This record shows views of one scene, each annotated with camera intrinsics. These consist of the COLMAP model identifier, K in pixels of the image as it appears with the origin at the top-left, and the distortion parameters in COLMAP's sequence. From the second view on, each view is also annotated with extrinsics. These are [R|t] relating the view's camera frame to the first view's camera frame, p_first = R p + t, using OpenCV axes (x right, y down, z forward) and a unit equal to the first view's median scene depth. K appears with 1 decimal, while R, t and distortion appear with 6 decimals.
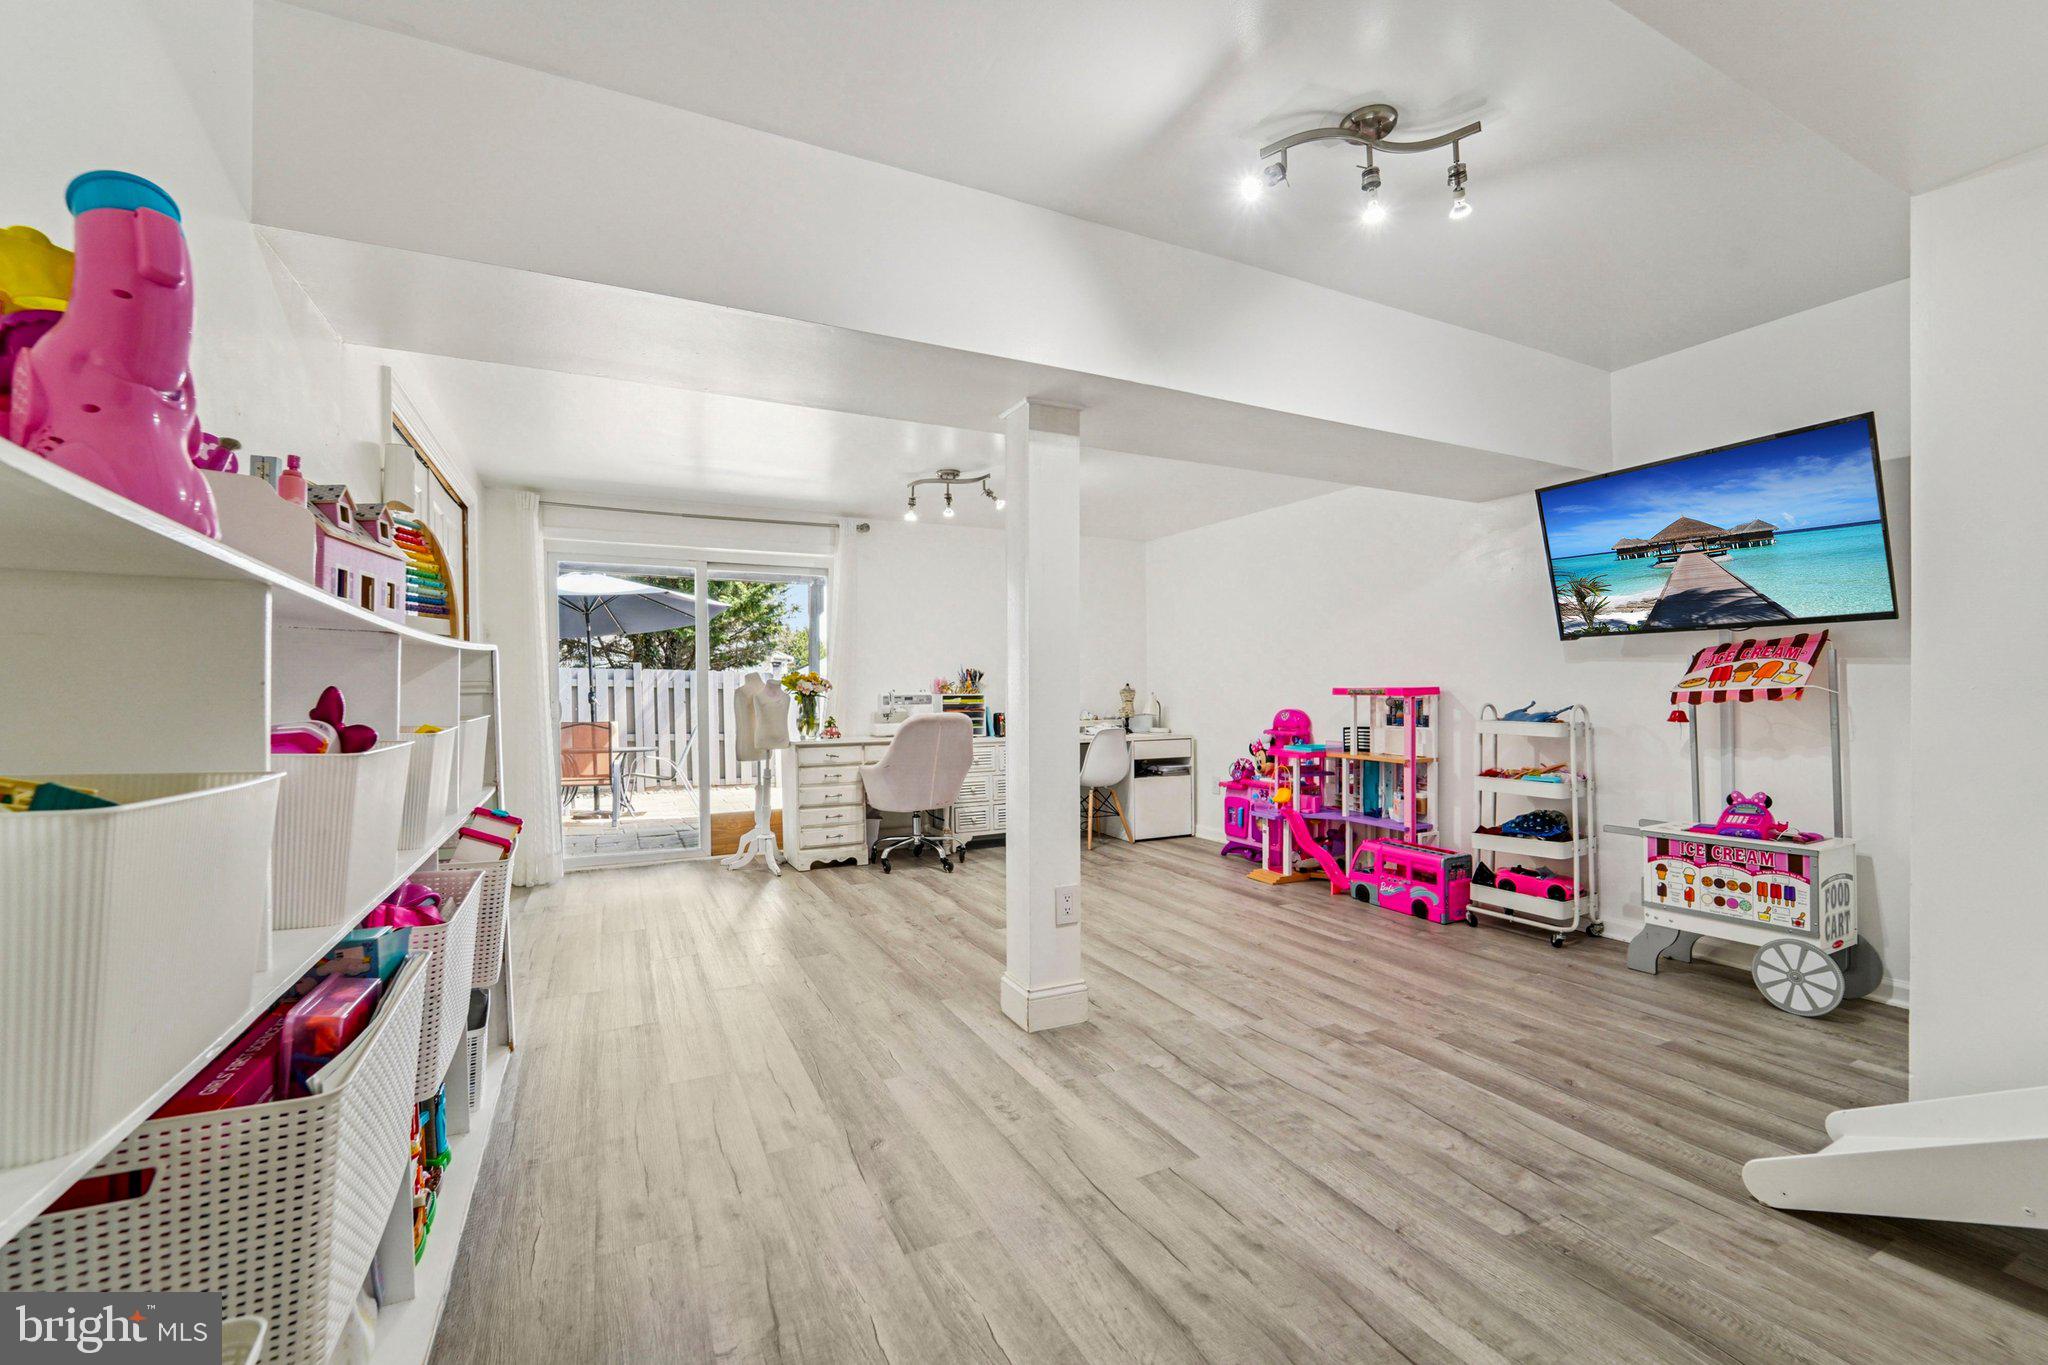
lens RADIAL K [[845.6, 0, 1025.4], [0, 845.6, 679.5], [0, 0, 1]] dist [-0.014420, -0.000356]
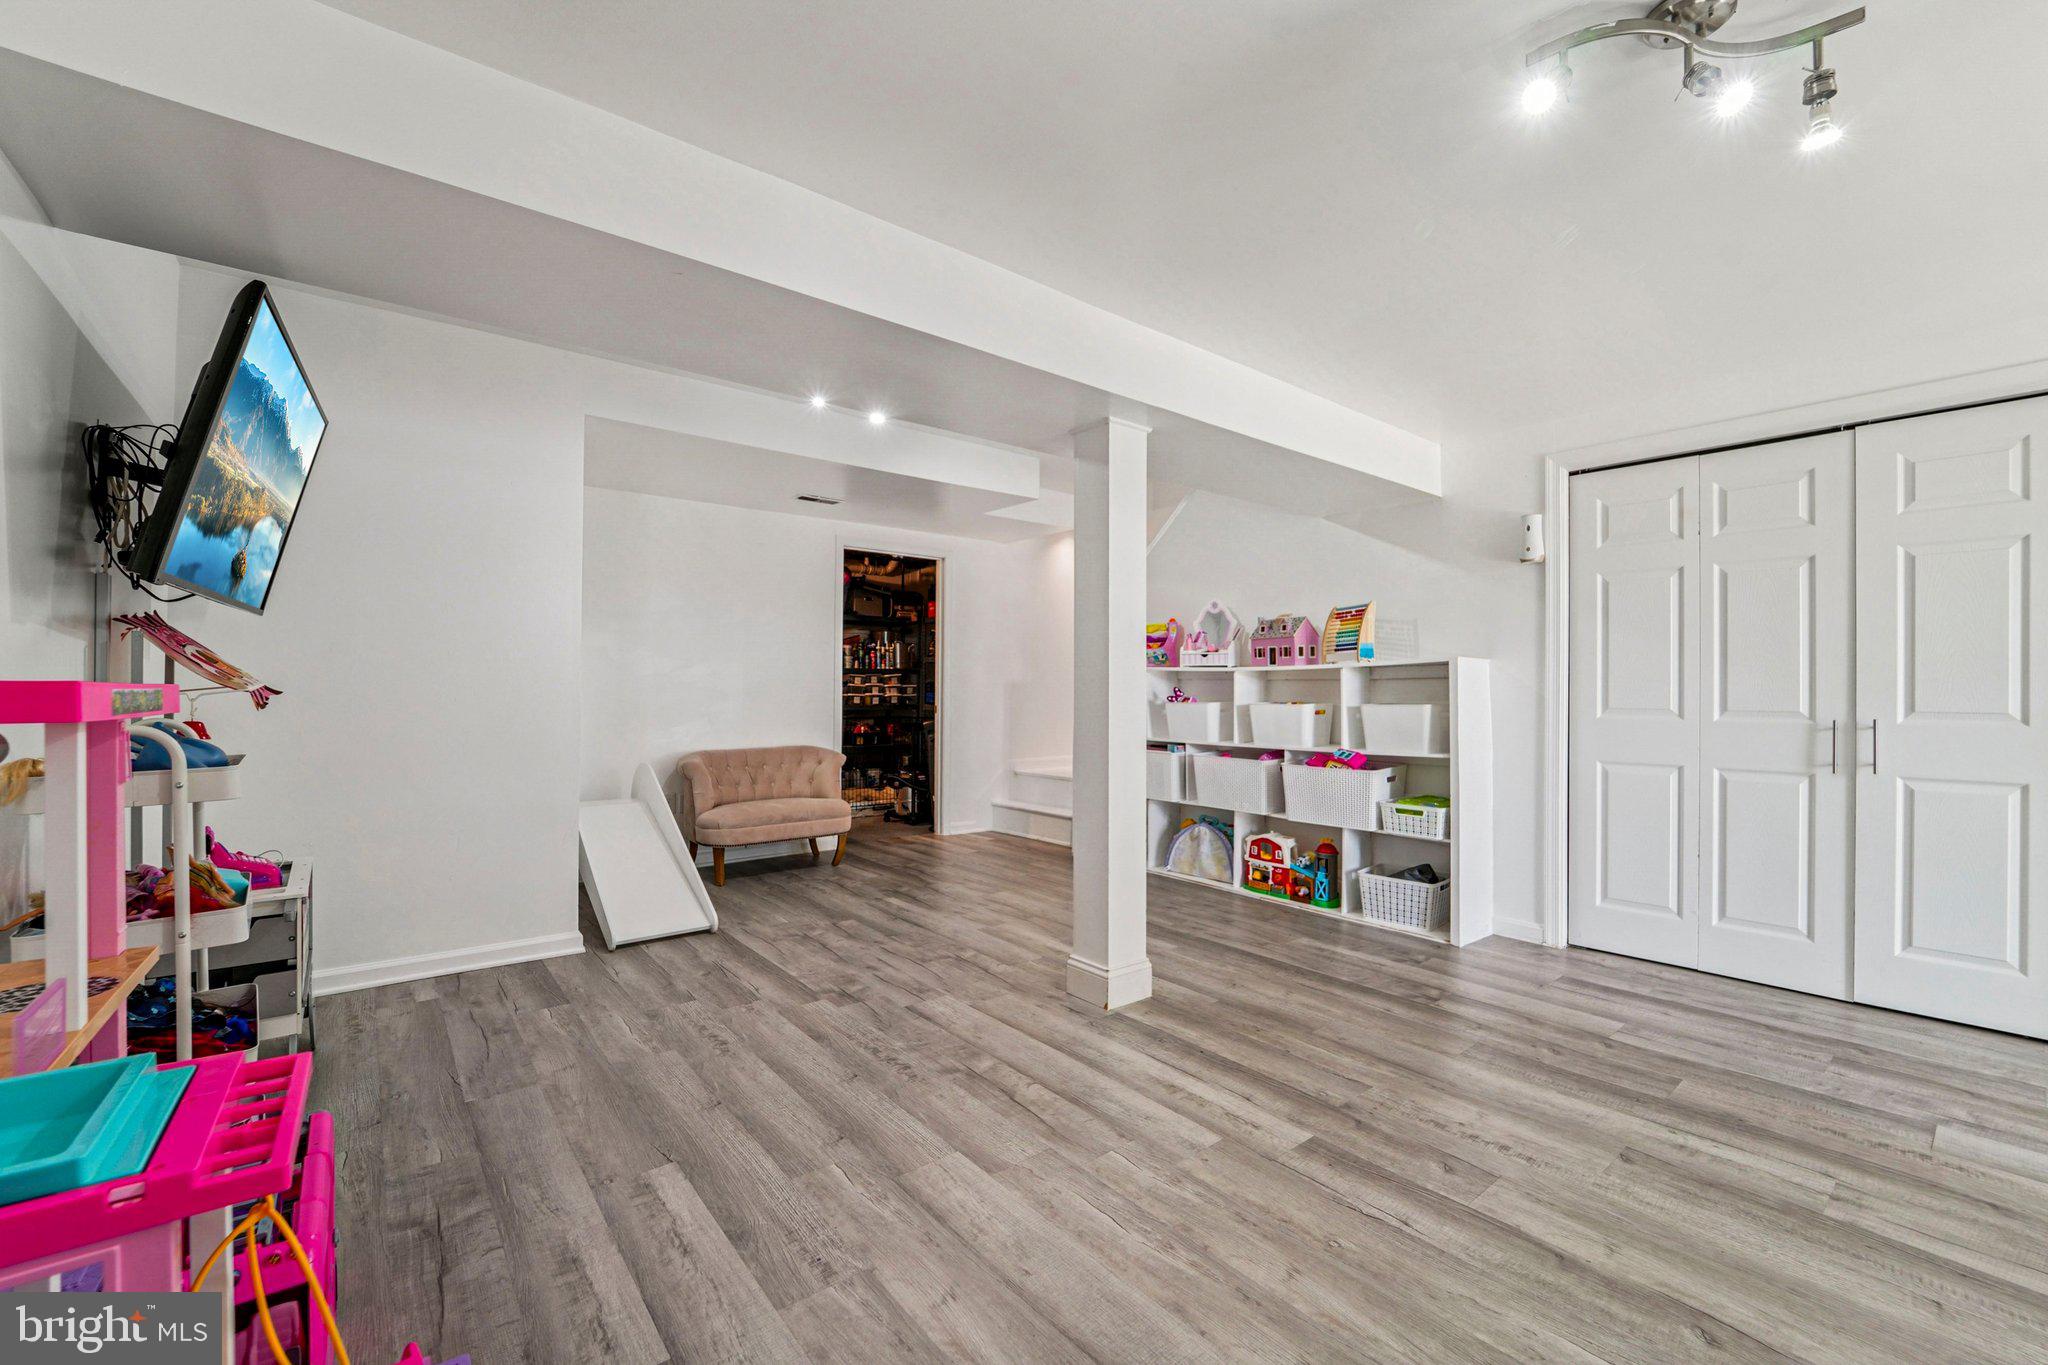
lens RADIAL K [[845.6, 0, 1021.3], [0, 845.6, 687.1], [0, 0, 1]] dist [-0.014420, -0.000356]
pose [[-0.978010, -0.000440, -0.208558, 0.349639], [0.002373, 0.999910, -0.013236, 0.022206], [0.208545, -0.013440, -0.977921, 1.998988]]
